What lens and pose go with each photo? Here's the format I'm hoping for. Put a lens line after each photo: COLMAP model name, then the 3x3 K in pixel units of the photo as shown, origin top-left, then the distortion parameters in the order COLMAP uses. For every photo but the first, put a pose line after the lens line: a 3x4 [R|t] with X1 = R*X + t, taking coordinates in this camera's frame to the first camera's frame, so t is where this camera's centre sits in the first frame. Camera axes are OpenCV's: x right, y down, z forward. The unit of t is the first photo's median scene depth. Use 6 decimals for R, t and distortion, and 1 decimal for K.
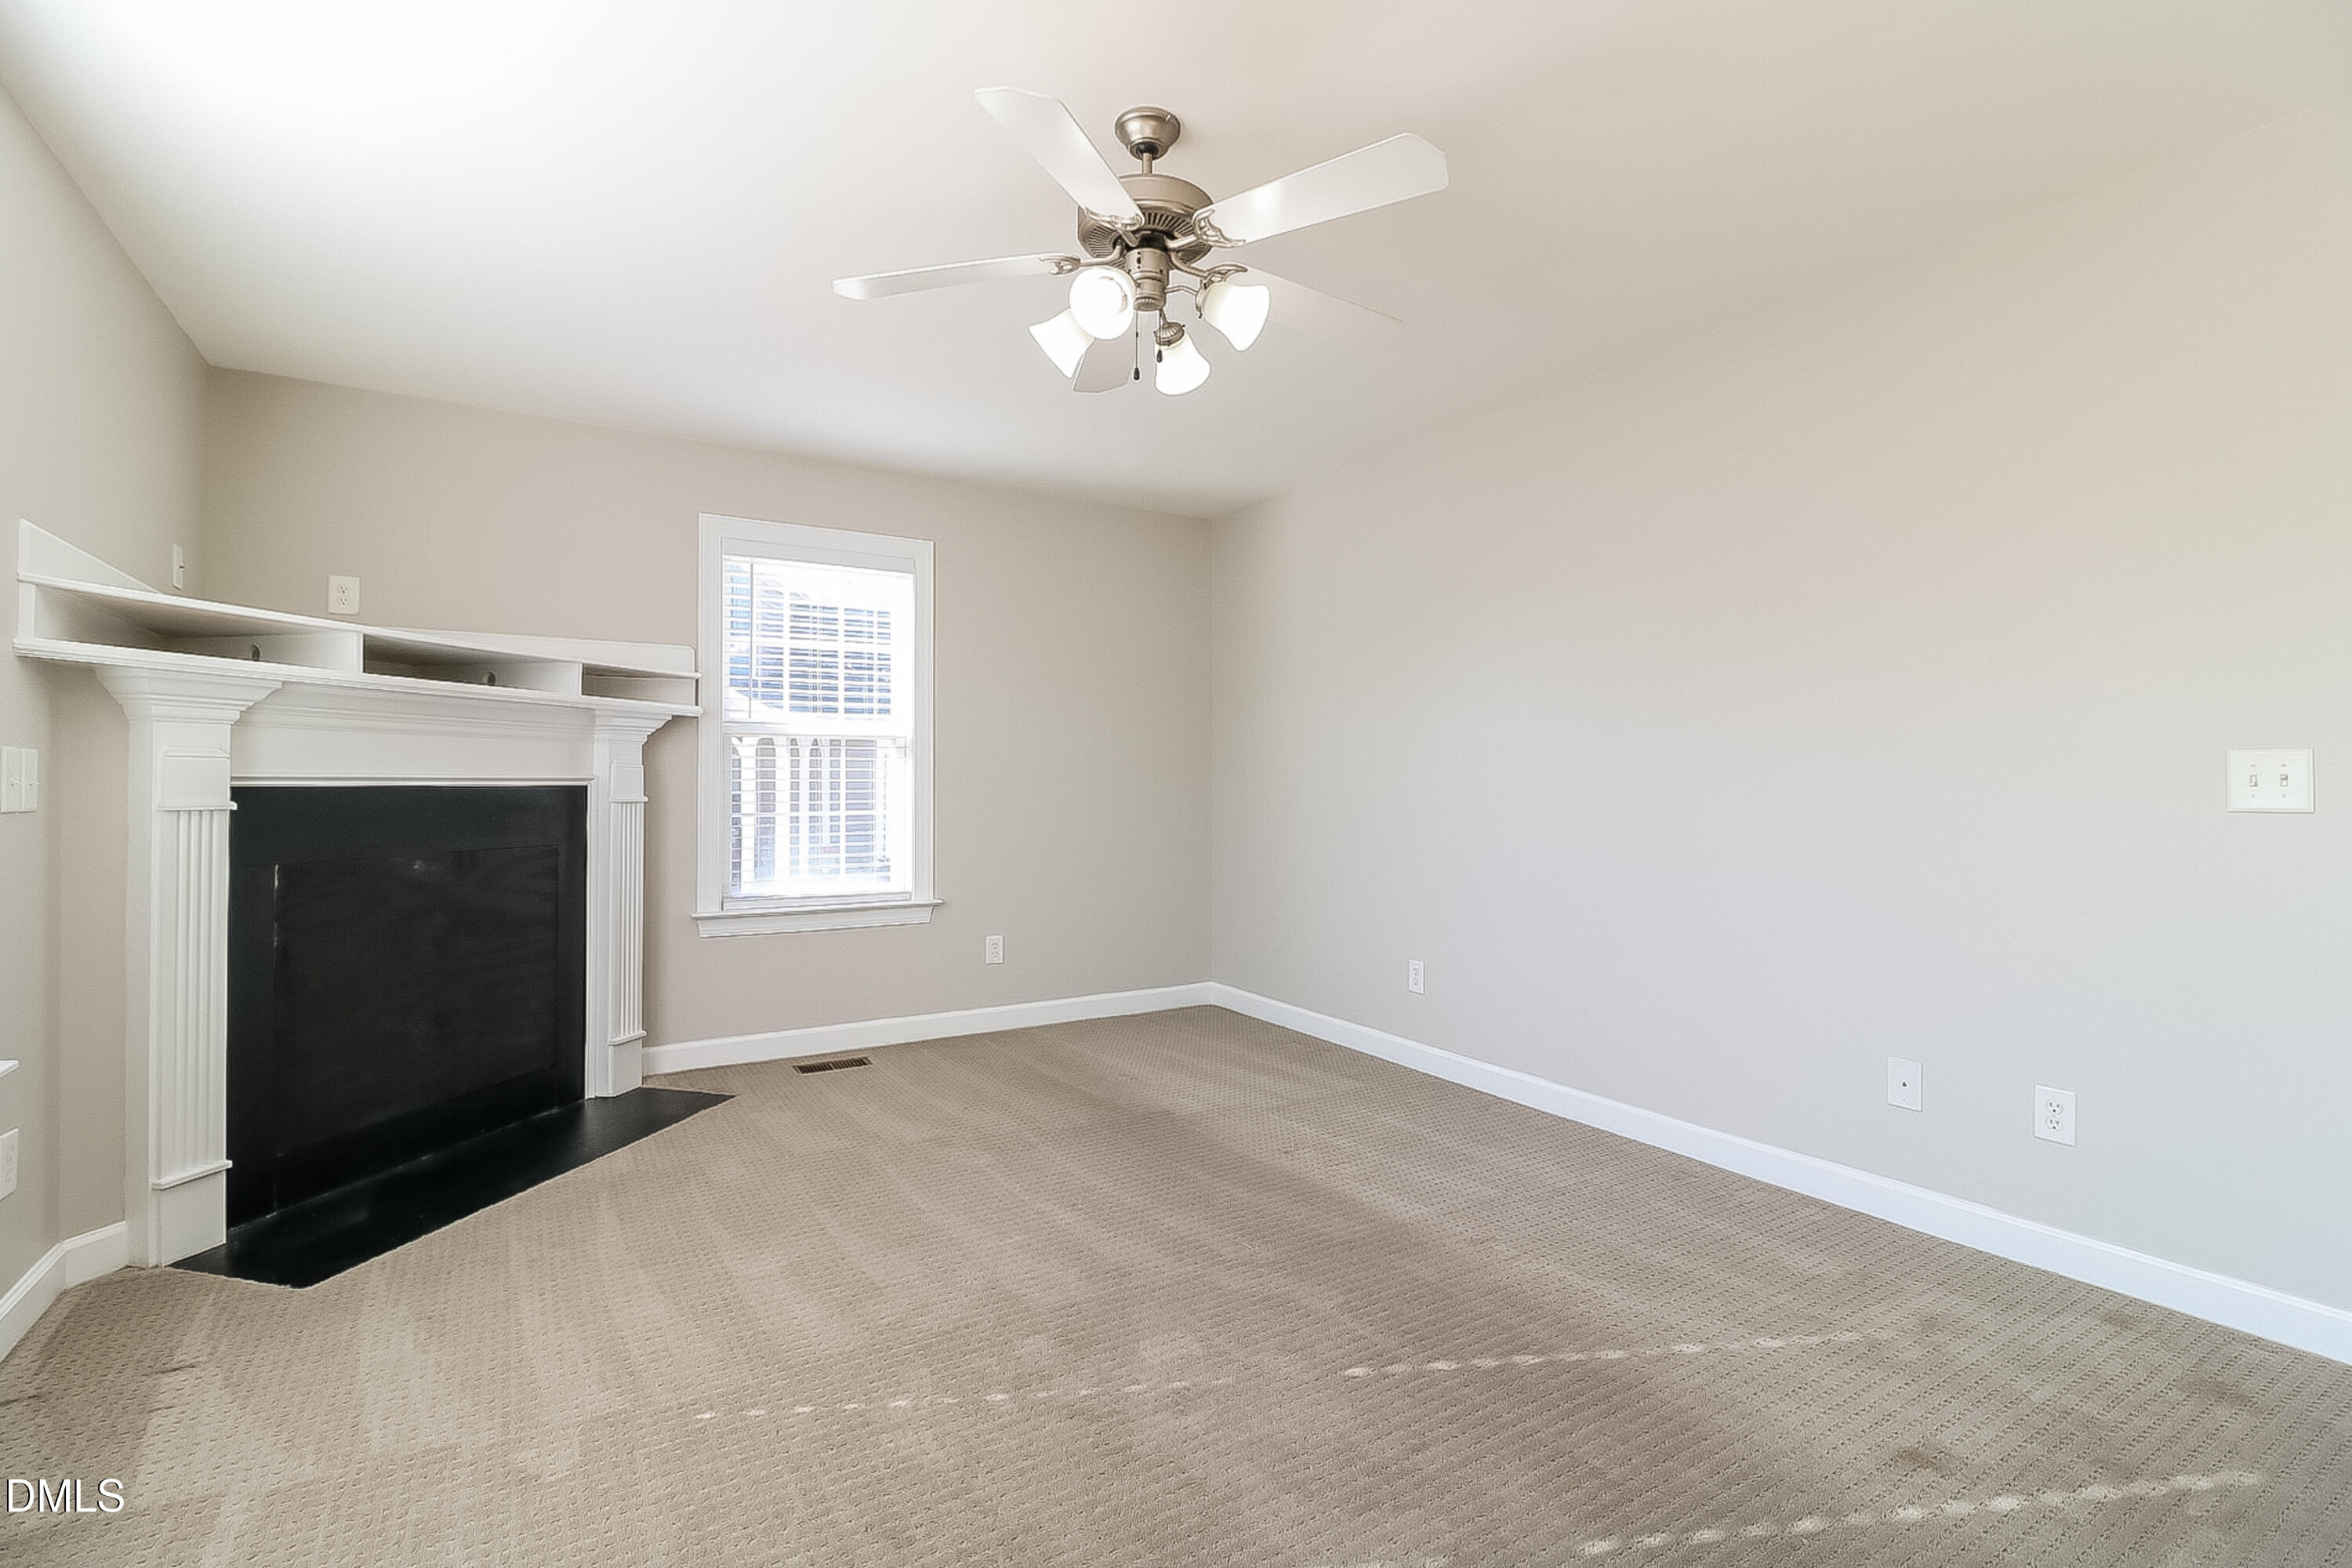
lens RADIAL K [[1069.3, 0, 1203.9], [0, 1069.3, 764.7], [0, 0, 1]] dist [0.004173, -0.010944]
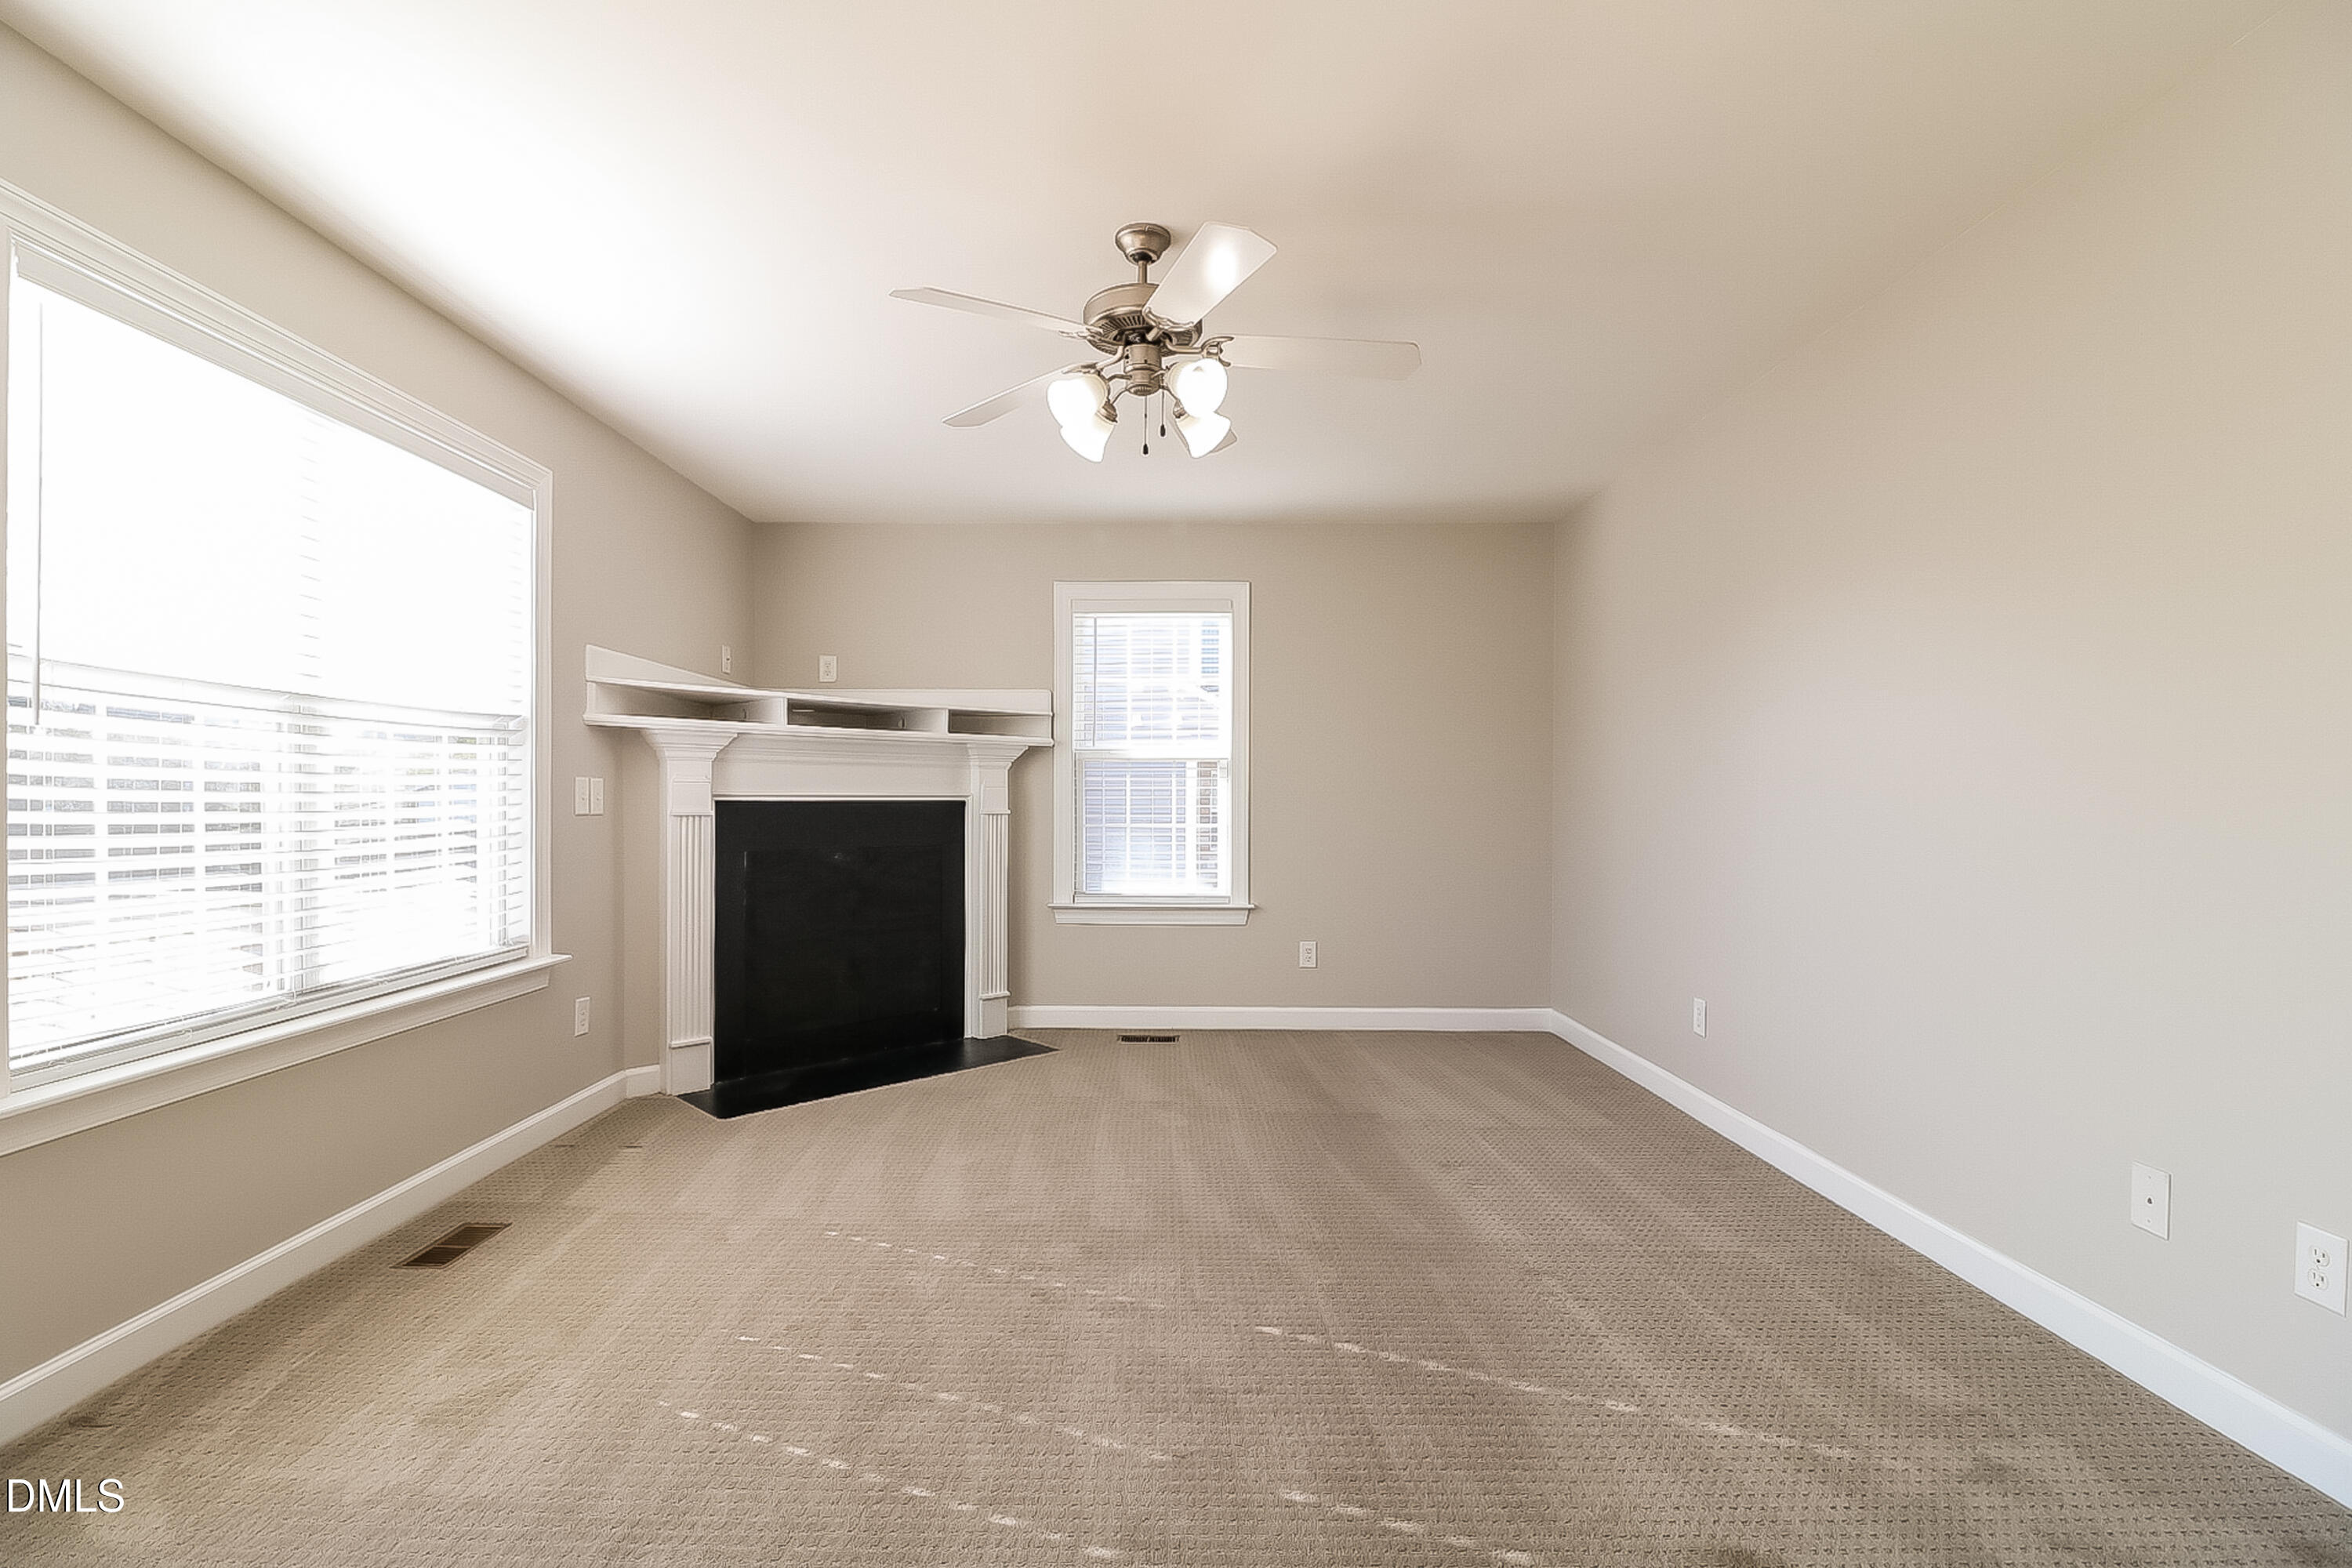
lens RADIAL K [[1088.9, 0, 1174.4], [0, 1088.9, 799.4], [0, 0, 1]] dist [0.001570, -0.014116]
pose [[0.846985, 0.000713, -0.531616, 0.381064], [0.007204, 0.999892, 0.012819, 0.002020], [0.531568, -0.014687, 0.846888, 0.000542]]
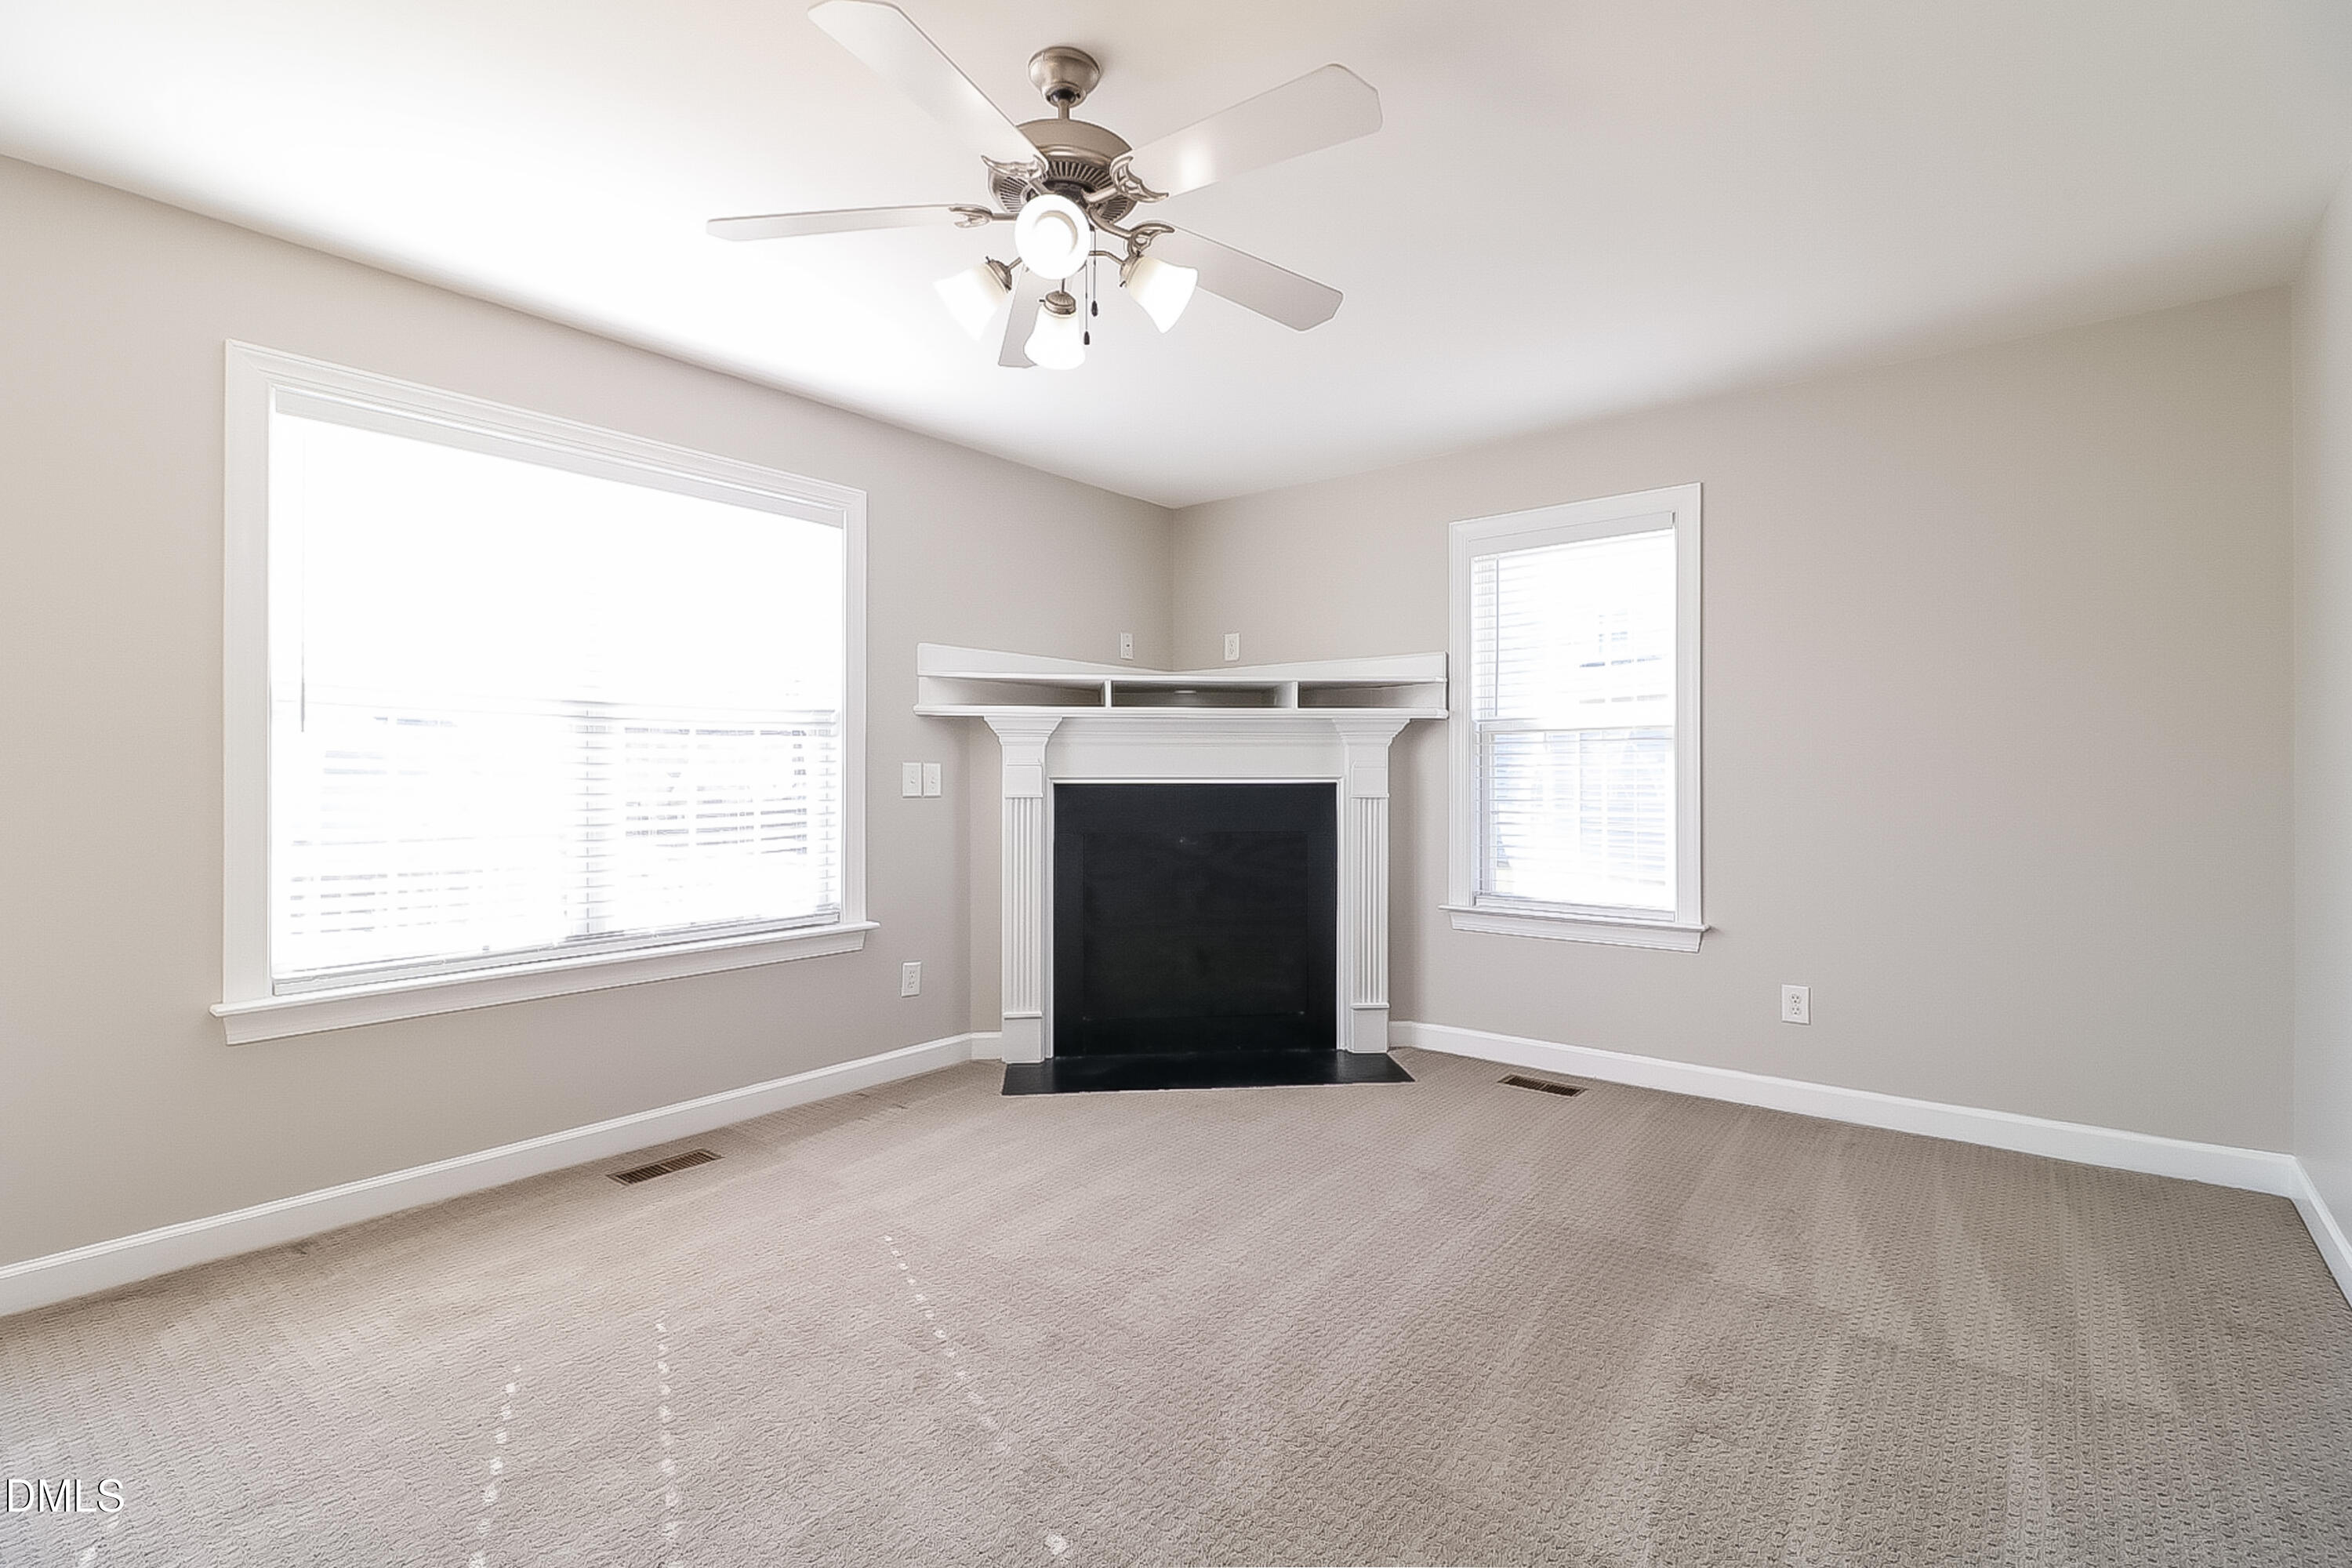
lens RADIAL K [[1090.7, 0, 1198.1], [0, 1090.7, 775.9], [0, 0, 1]] dist [0.015278, -0.013274]
pose [[0.332261, -0.002292, -0.943185, 0.541566], [0.016637, 0.999856, 0.003431, 0.004763], [0.943041, -0.016831, 0.332252, 0.490590]]
